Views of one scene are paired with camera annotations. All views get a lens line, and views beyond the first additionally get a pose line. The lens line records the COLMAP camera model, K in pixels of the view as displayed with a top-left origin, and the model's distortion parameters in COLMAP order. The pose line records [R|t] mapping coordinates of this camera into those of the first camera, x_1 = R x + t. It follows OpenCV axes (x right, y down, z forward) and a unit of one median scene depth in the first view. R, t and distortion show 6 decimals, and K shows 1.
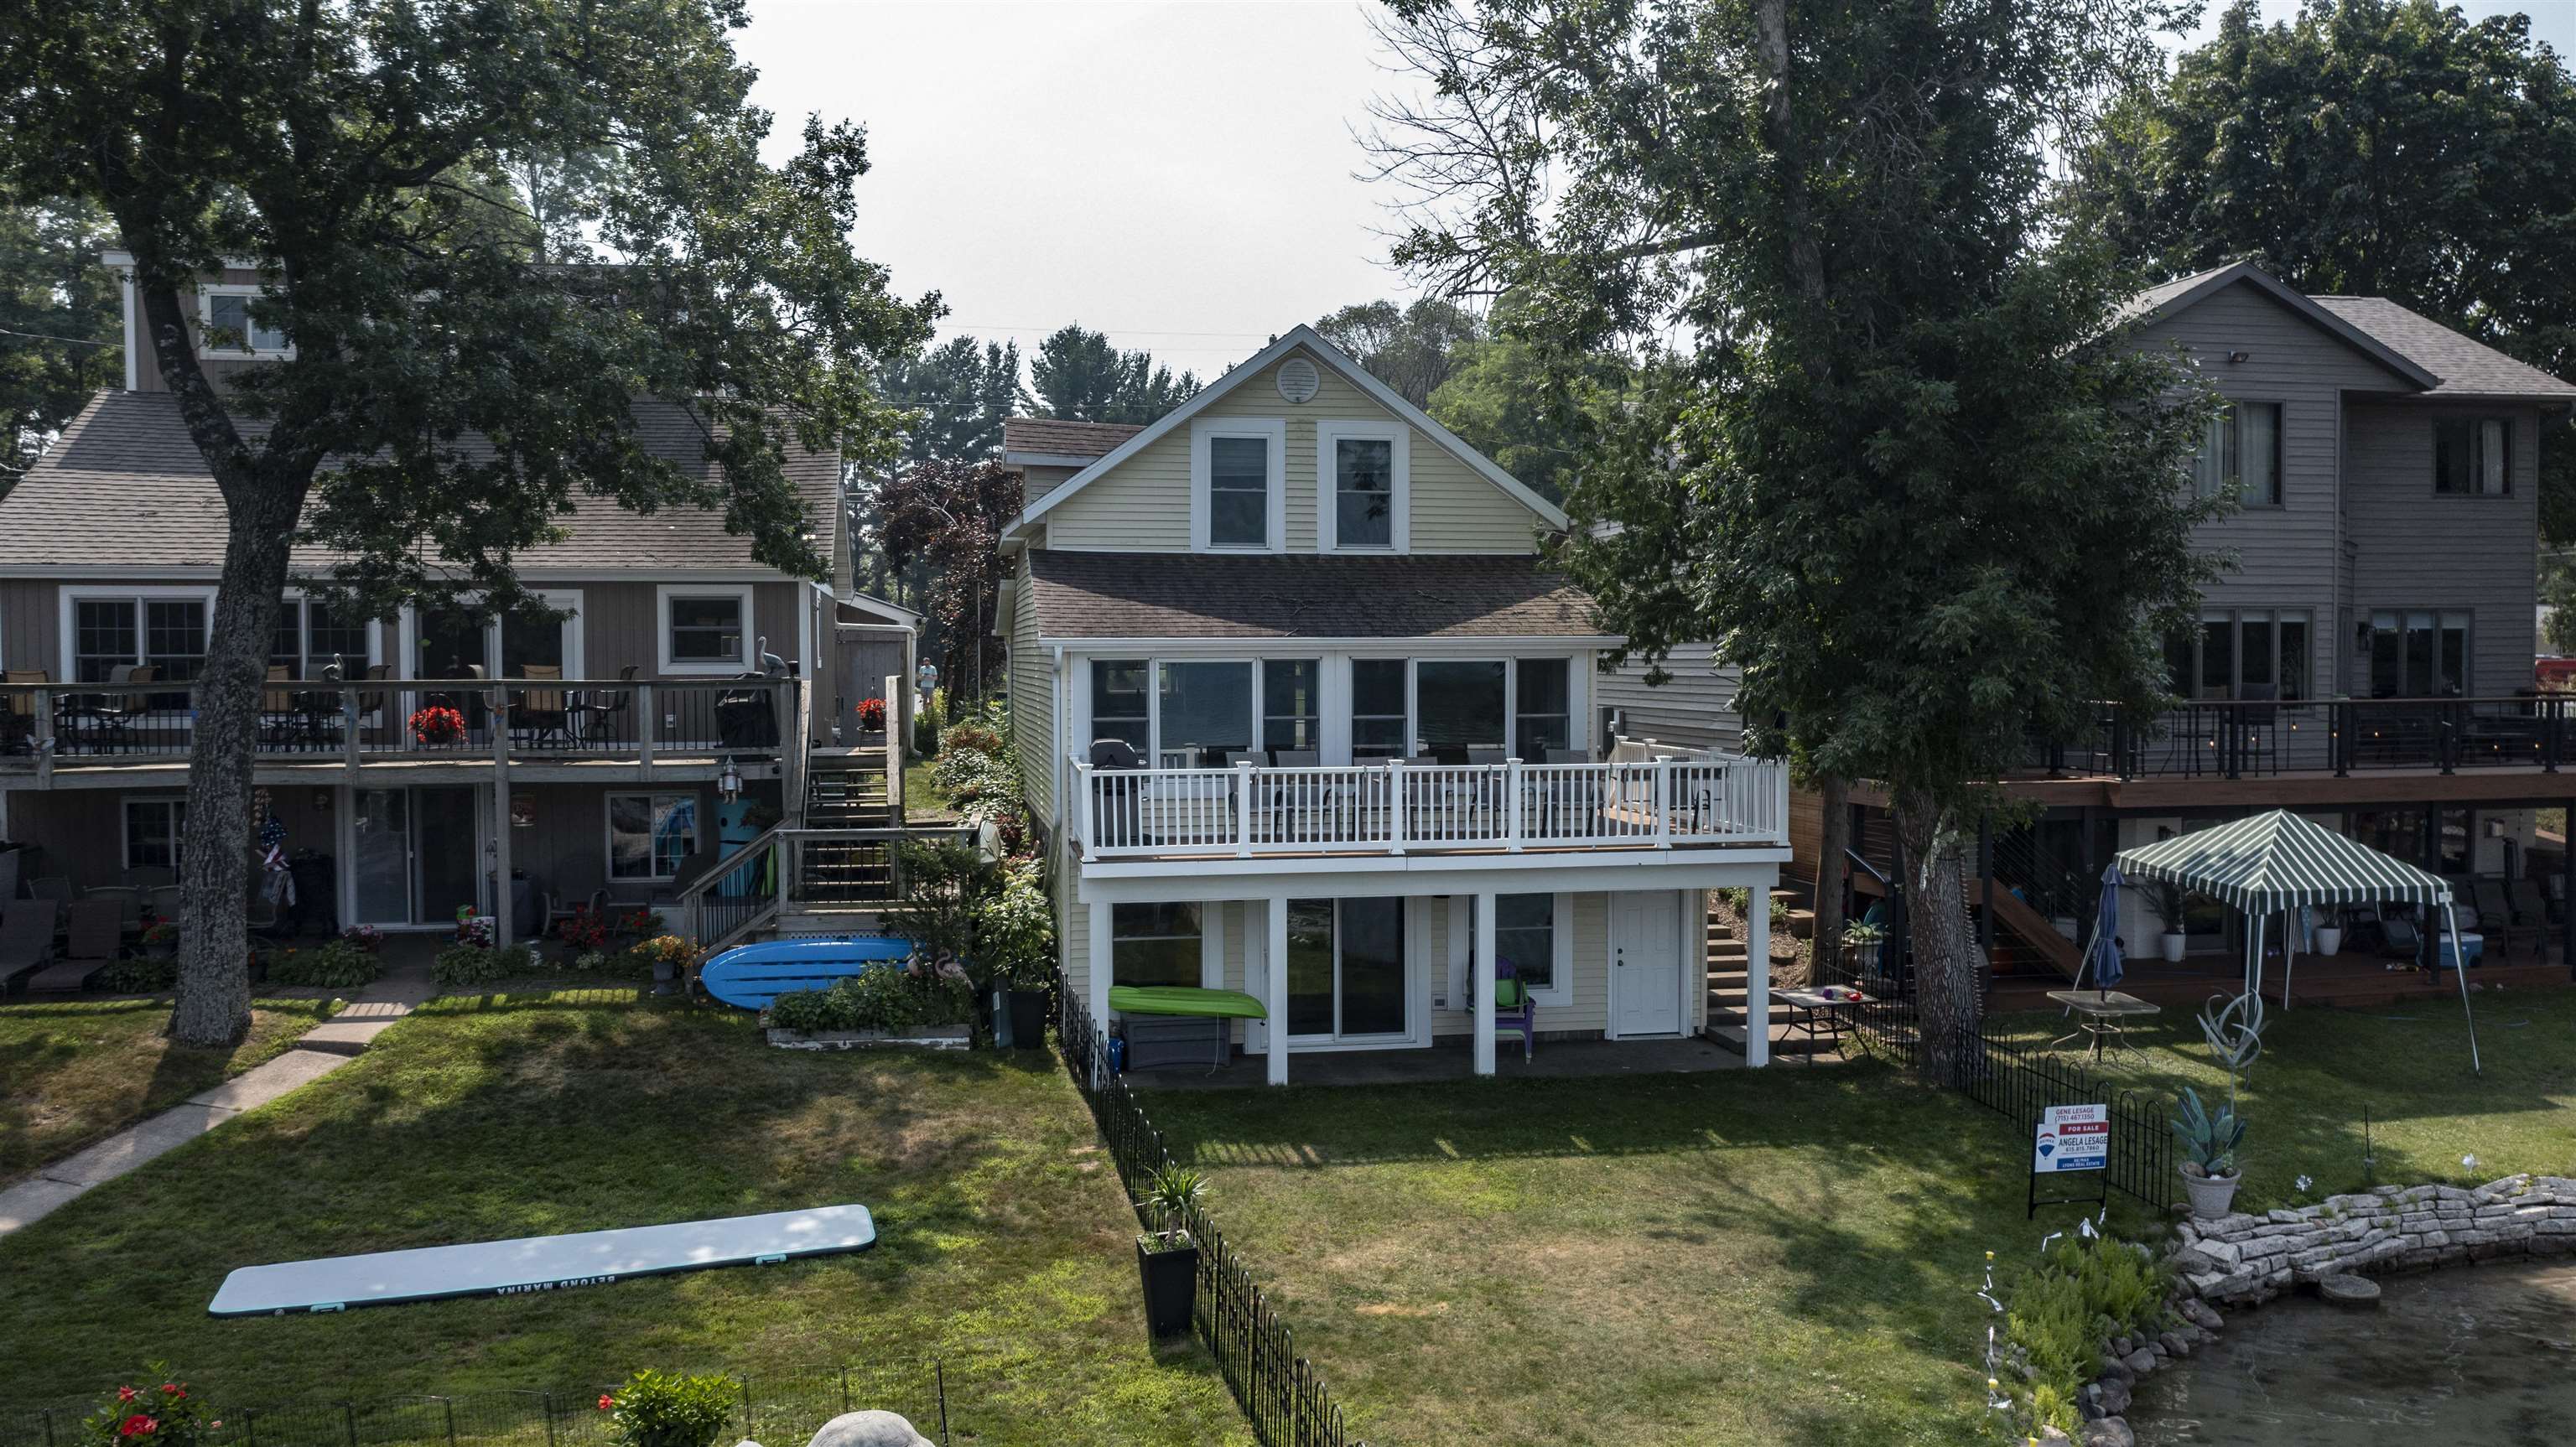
lens RADIAL K [[2044.3, 0, 1289.0], [0, 2044.3, 724.5], [0, 0, 1]] dist [-0.020915, 0.013289]
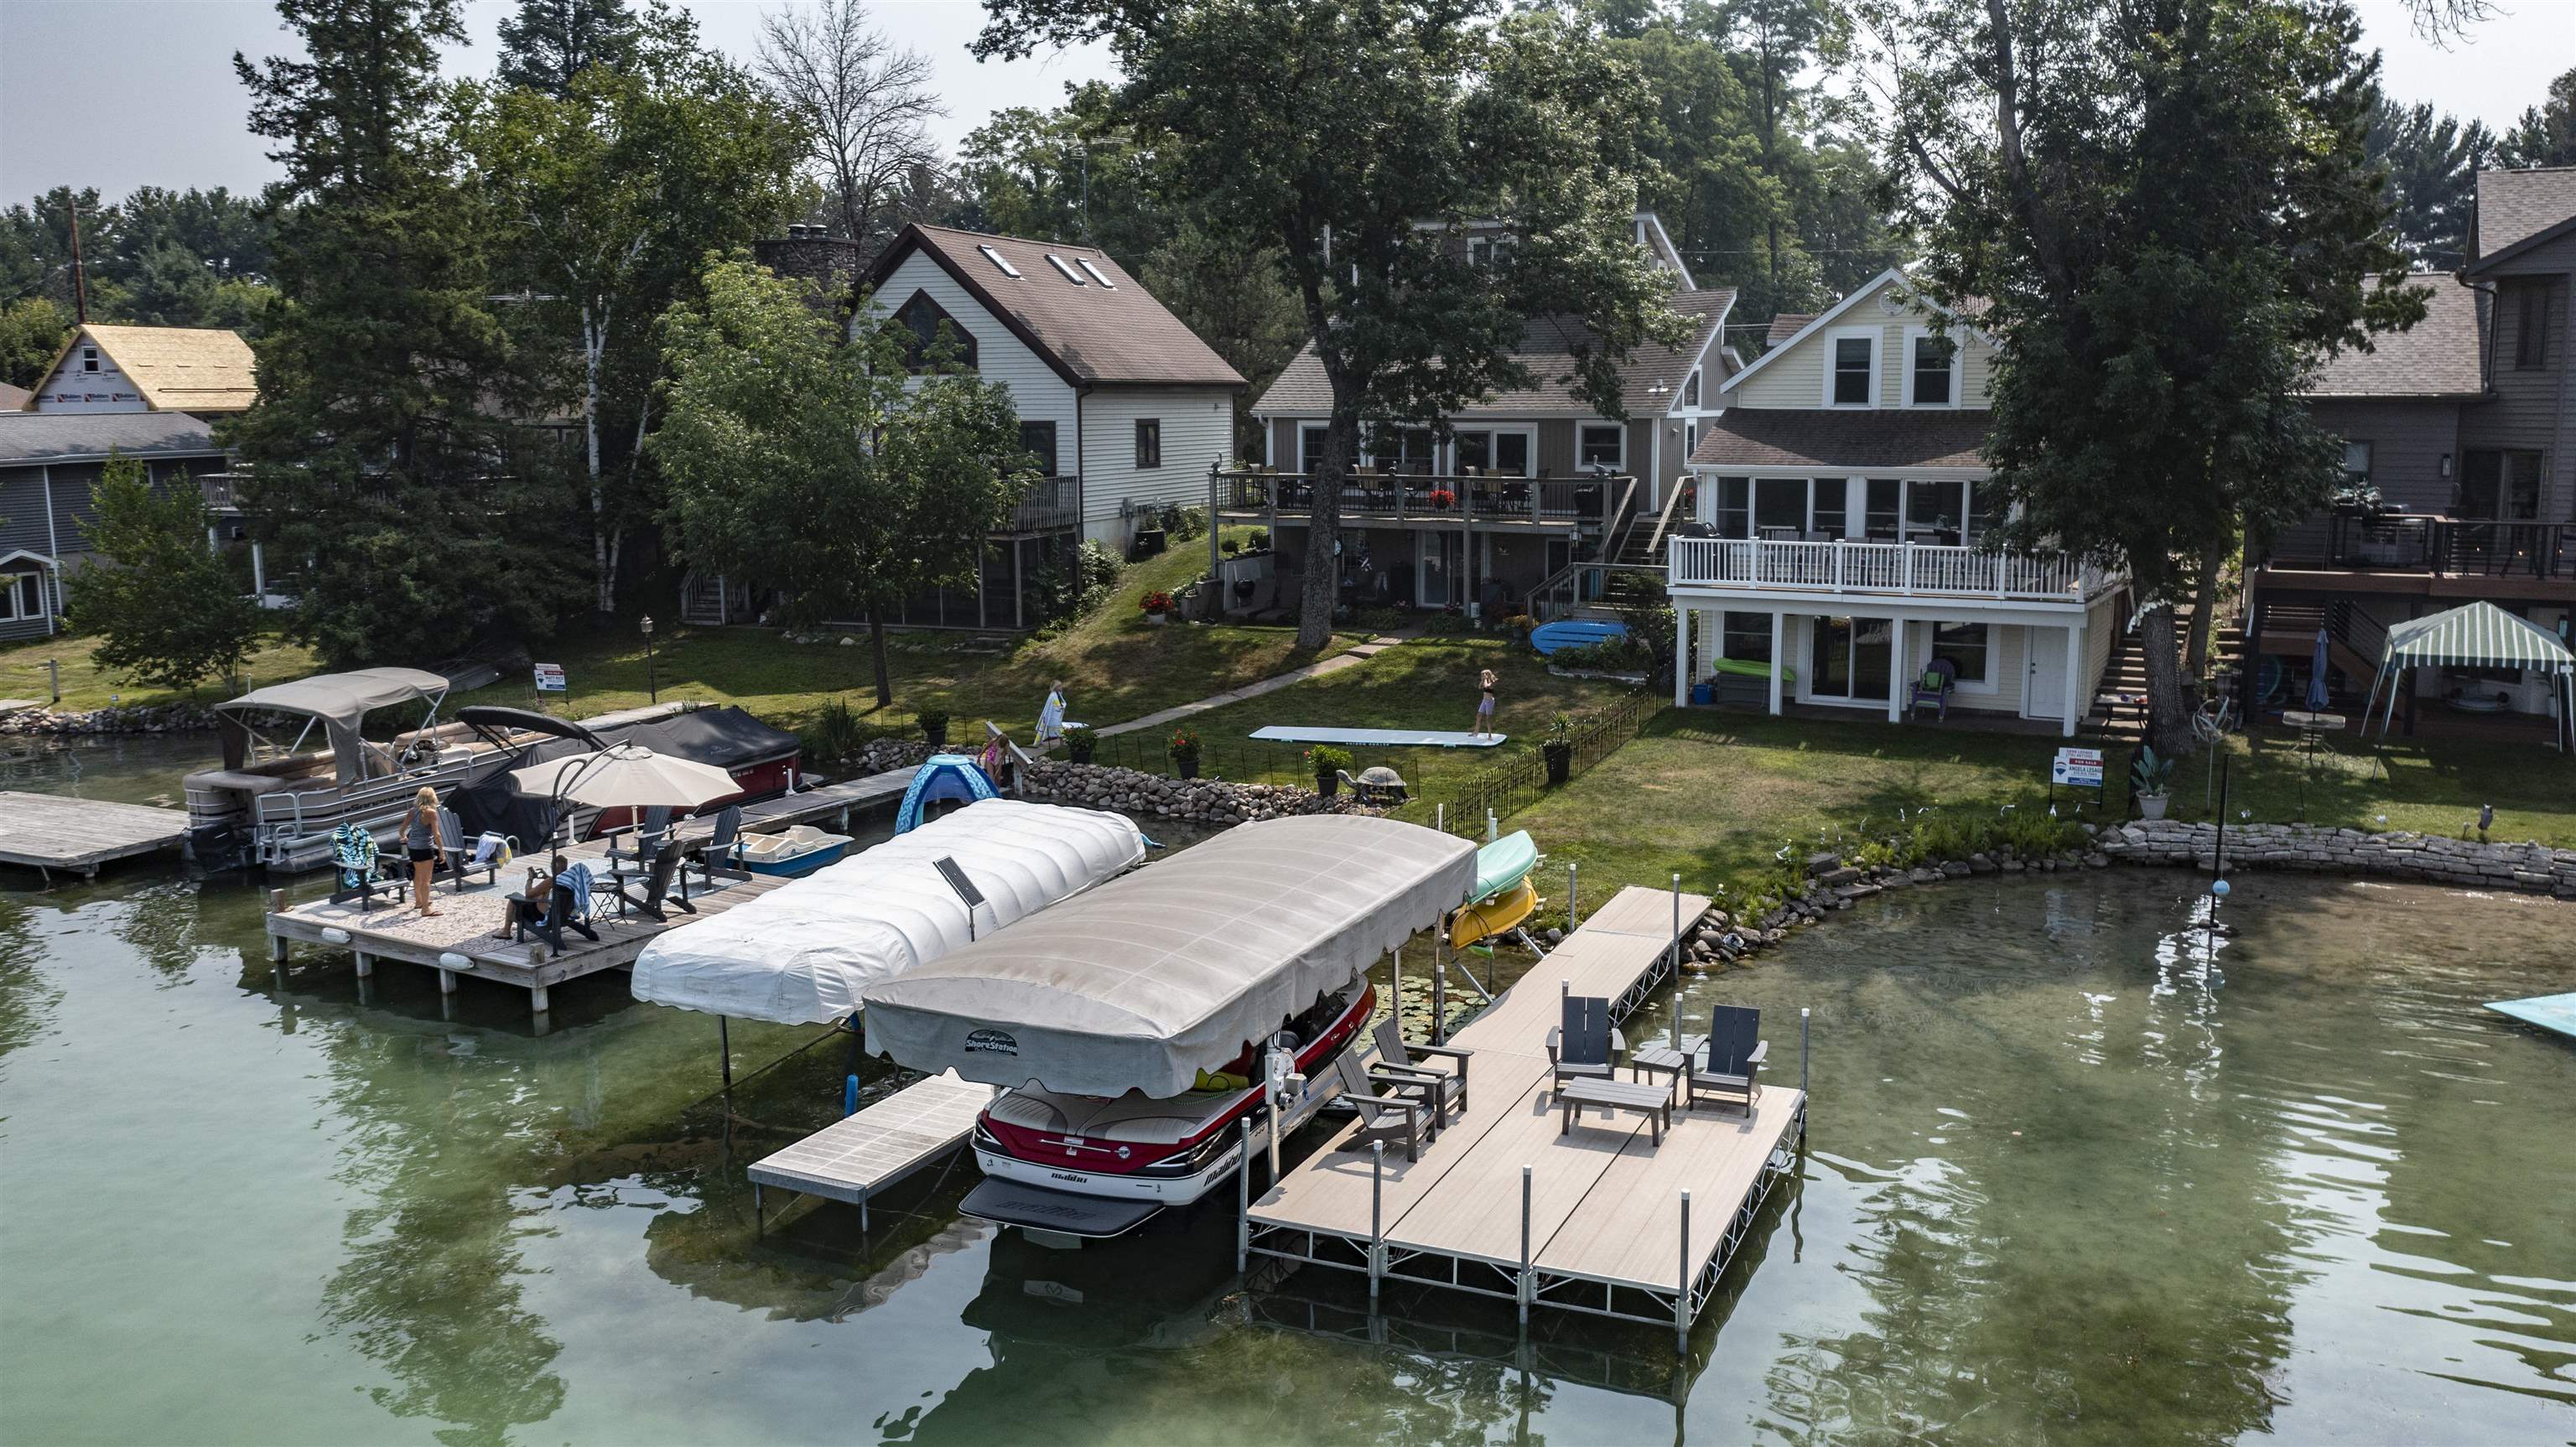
lens RADIAL K [[2044.3, 0, 1290.8], [0, 2044.3, 728.7], [0, 0, 1]] dist [-0.020915, 0.013289]
pose [[0.780041, 0.099999, -0.617686, 0.726084], [-0.018672, 0.990428, 0.136762, -0.049329], [0.625449, -0.095147, 0.774442, -0.636100]]
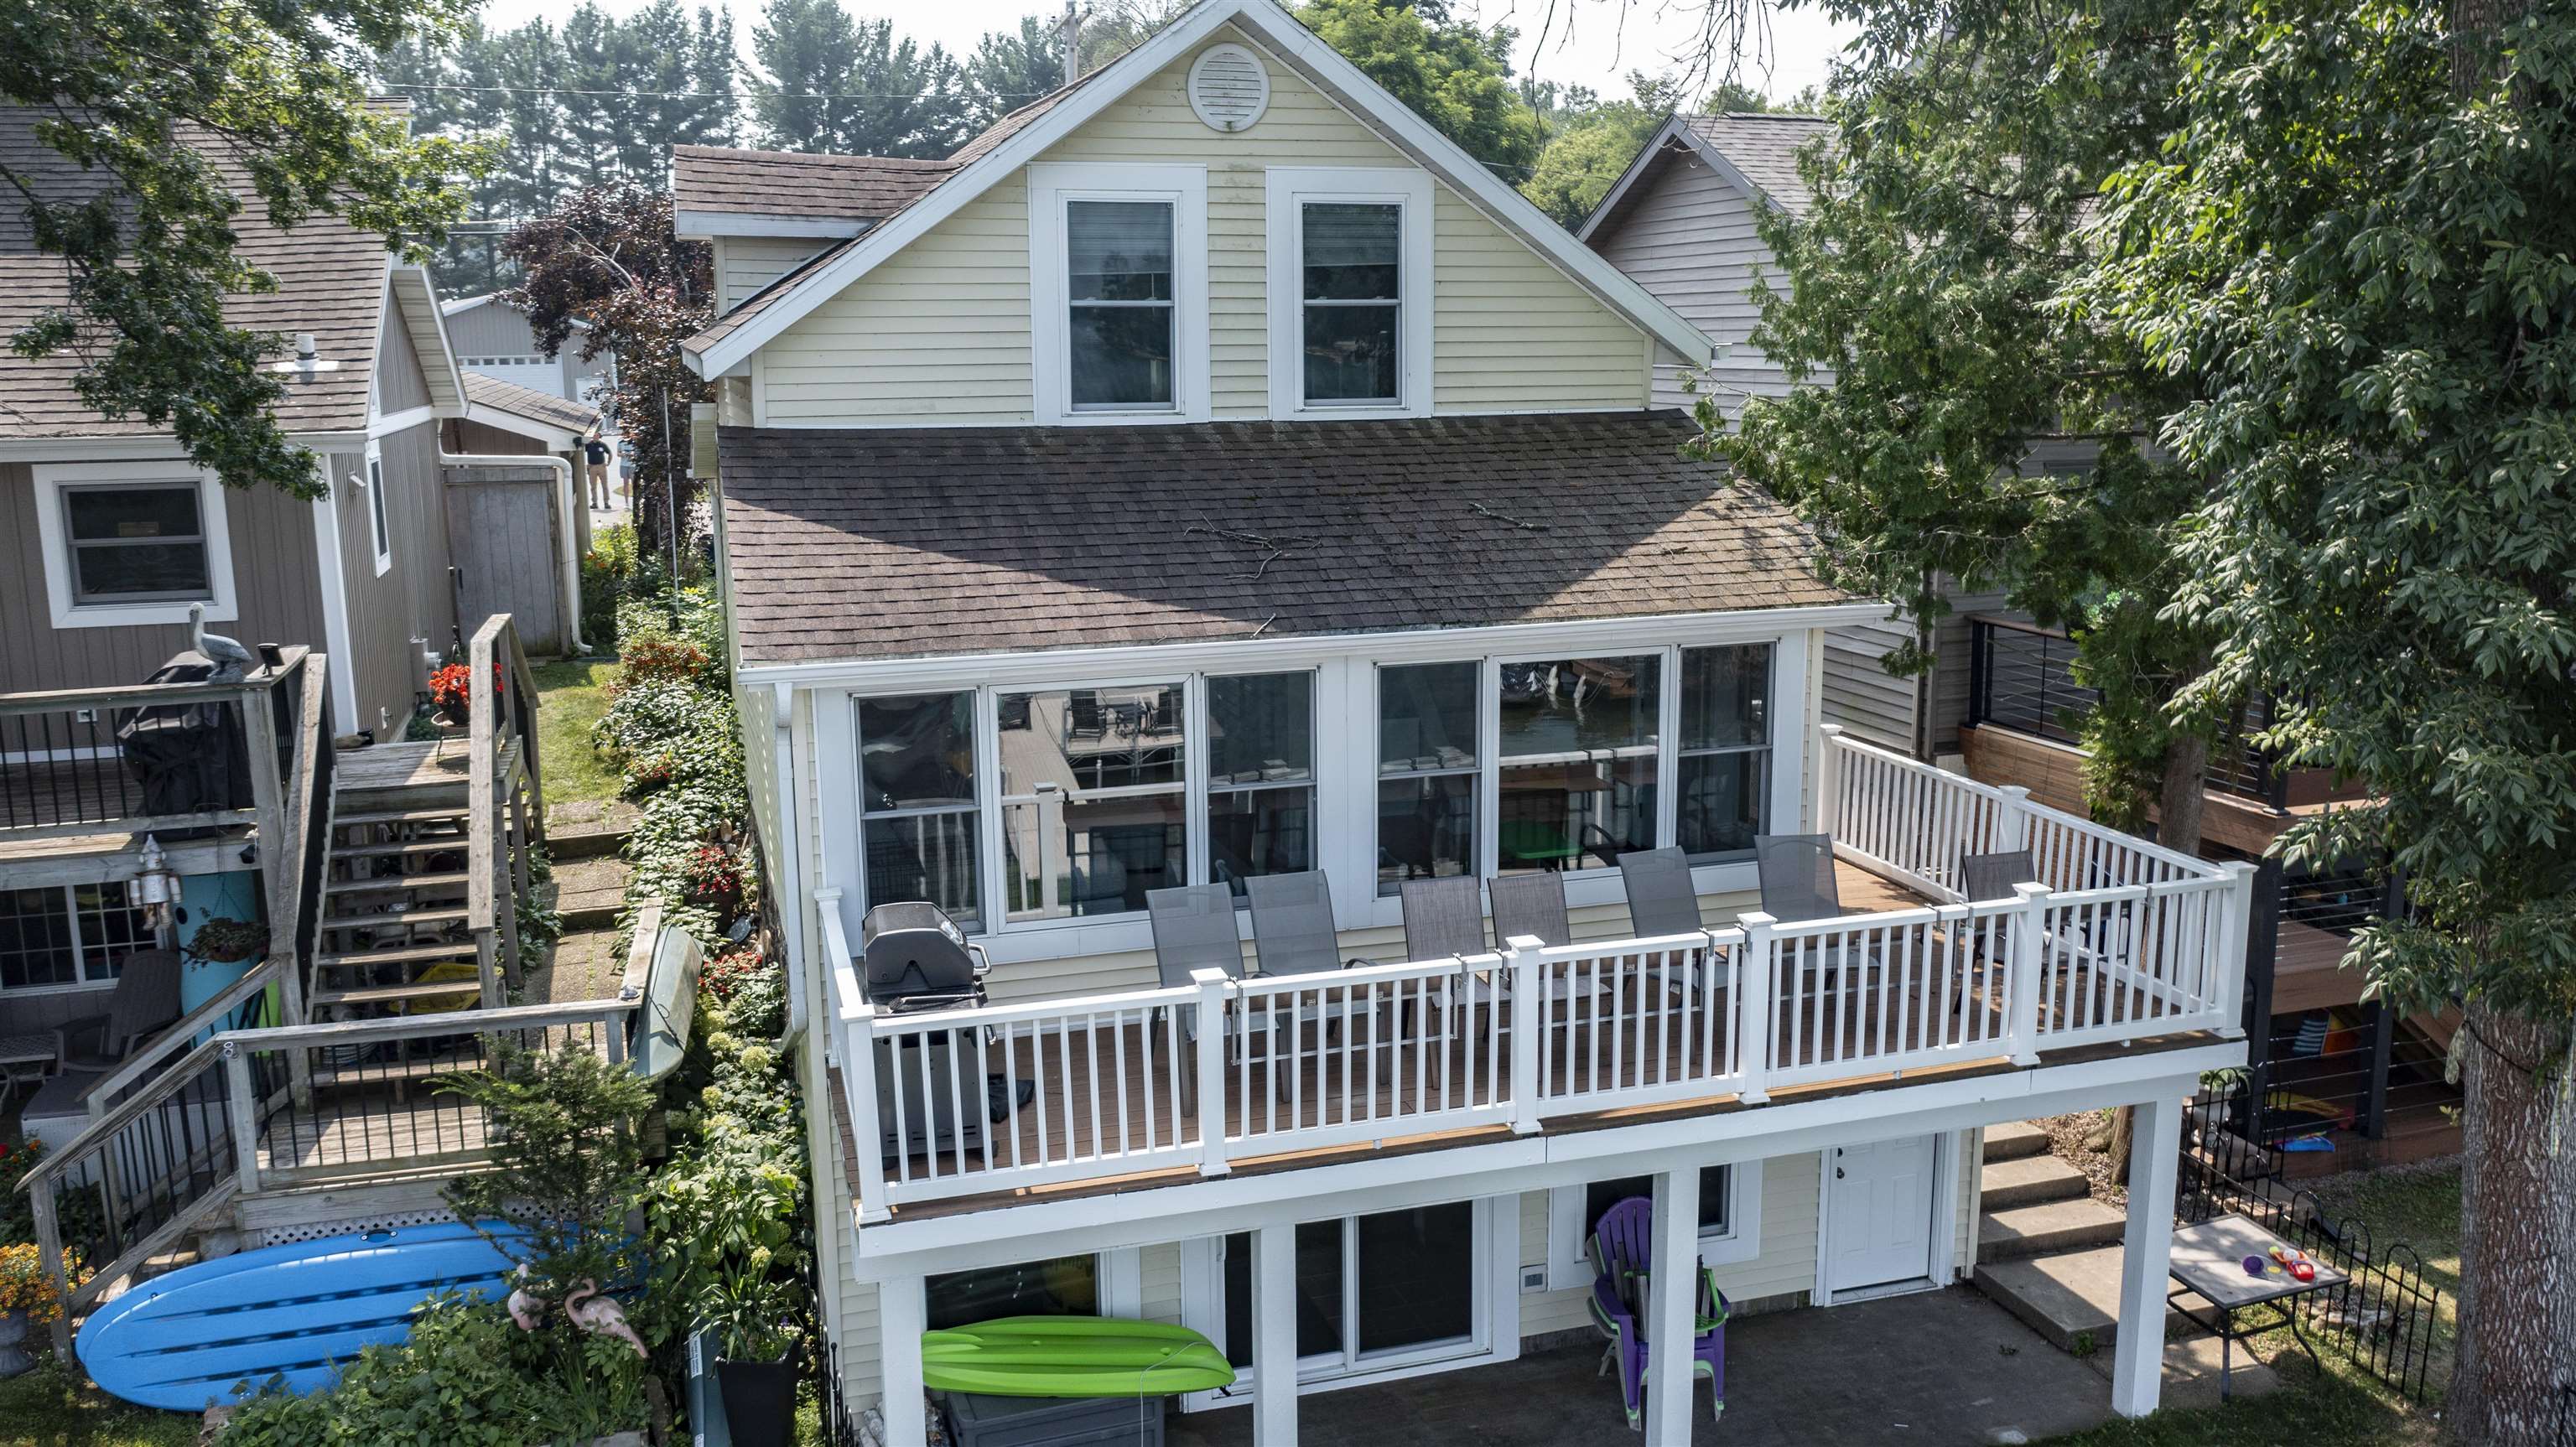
lens RADIAL K [[2044.3, 0, 1290.5], [0, 2044.3, 728.5], [0, 0, 1]] dist [-0.020915, 0.013289]
pose [[0.992892, -0.029700, 0.115256, -0.049364], [0.011571, 0.987866, 0.154875, -0.095037], [-0.118457, -0.152441, 0.981188, 0.502704]]
